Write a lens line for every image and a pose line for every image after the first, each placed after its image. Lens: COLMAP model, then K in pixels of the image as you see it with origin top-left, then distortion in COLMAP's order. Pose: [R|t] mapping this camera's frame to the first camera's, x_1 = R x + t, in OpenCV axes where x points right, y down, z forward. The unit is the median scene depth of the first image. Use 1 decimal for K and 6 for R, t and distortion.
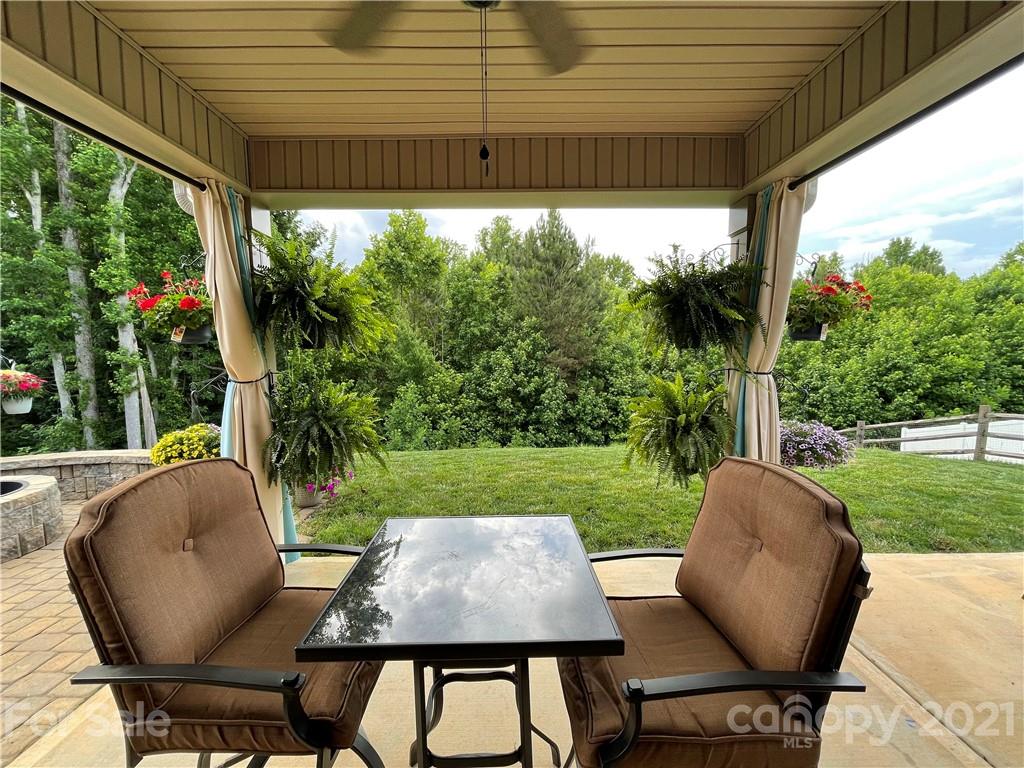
lens RADIAL K [[414.5, 0, 509.5], [0, 414.5, 387.0], [0, 0, 1]] dist [0.001943, -0.000188]
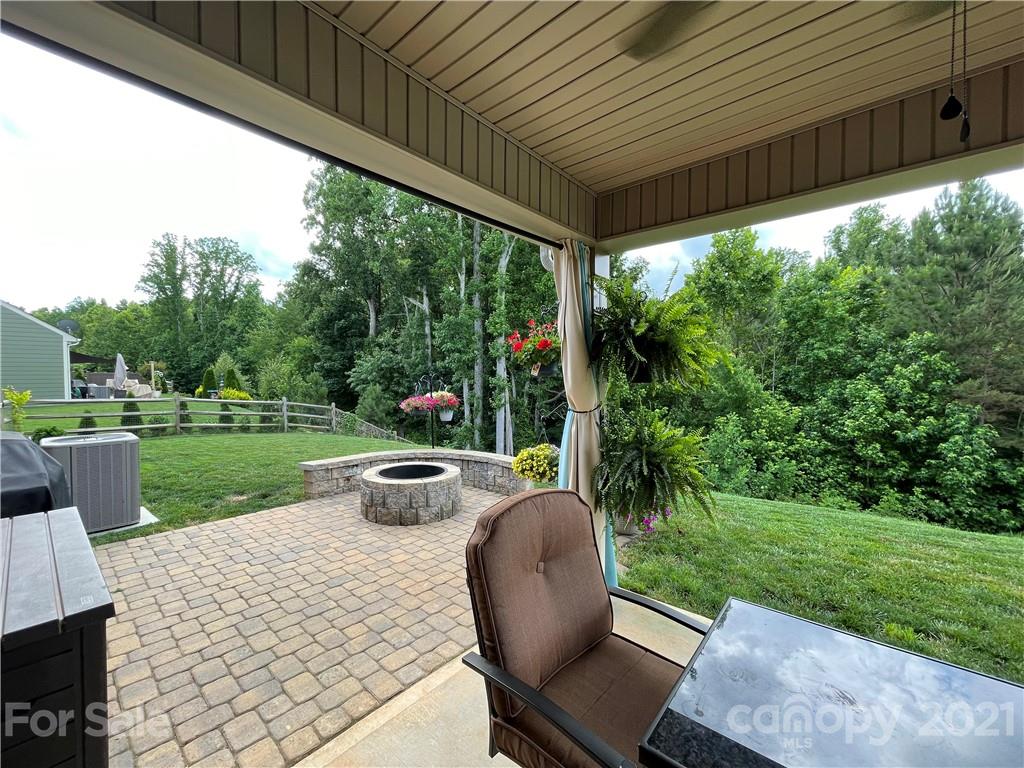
lens RADIAL K [[414.5, 0, 509.5], [0, 414.5, 387.0], [0, 0, 1]] dist [0.001943, -0.000188]
pose [[0.752189, 0.021727, -0.658589, -0.031602], [-0.062923, 0.997257, -0.038965, -0.014012], [0.655936, 0.070749, 0.751493, 0.021428]]
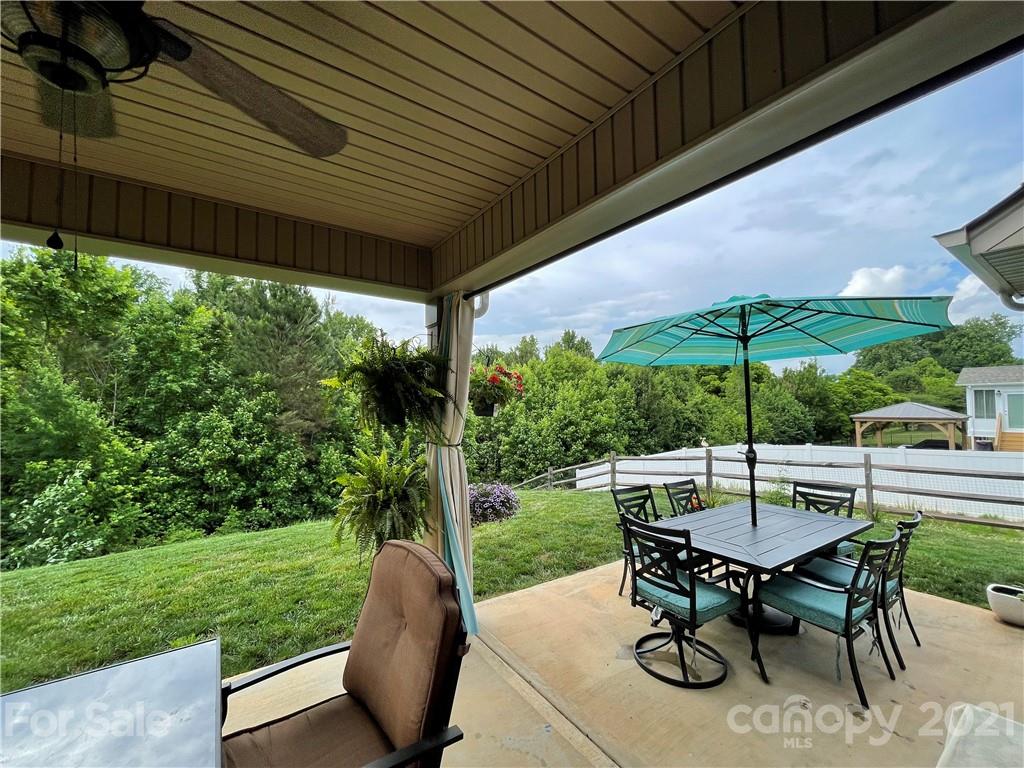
lens RADIAL K [[414.5, 0, 509.5], [0, 414.5, 387.0], [0, 0, 1]] dist [0.001943, -0.000188]
pose [[0.831575, 0.030089, 0.554597, 0.052642], [0.047371, 0.991051, -0.124798, -0.025570], [-0.553389, 0.130051, 0.822708, -0.041240]]
